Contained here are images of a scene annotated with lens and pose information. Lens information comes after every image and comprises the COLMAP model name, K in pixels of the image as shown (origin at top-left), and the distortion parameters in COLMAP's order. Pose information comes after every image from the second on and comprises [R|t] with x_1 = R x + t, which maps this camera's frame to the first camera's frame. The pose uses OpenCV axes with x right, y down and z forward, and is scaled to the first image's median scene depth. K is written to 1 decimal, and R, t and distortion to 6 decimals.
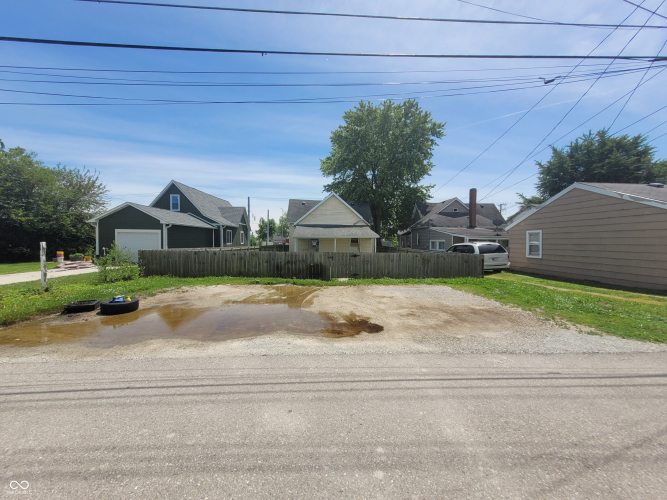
lens RADIAL K [[259.1, 0, 333.5], [0, 259.1, 250.0], [0, 0, 1]] dist [0.009405, -0.000460]
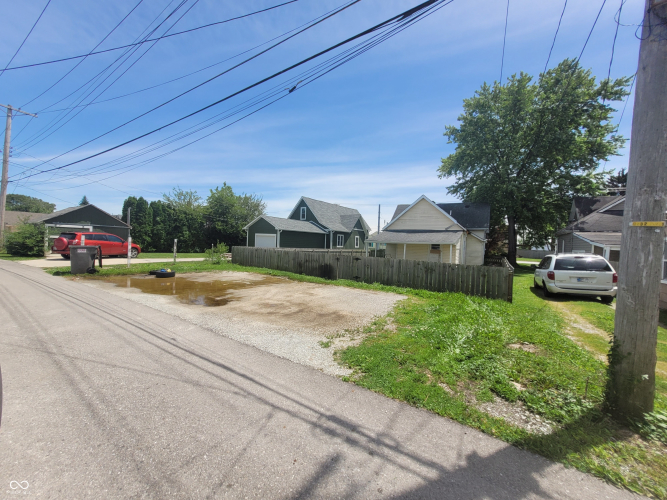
lens RADIAL K [[259.1, 0, 333.5], [0, 259.1, 250.0], [0, 0, 1]] dist [0.009405, -0.000460]
pose [[0.810764, 0.040676, -0.583958, 0.271465], [-0.054227, 0.998512, -0.005736, -0.001137], [0.582856, 0.036317, 0.811763, 0.047662]]
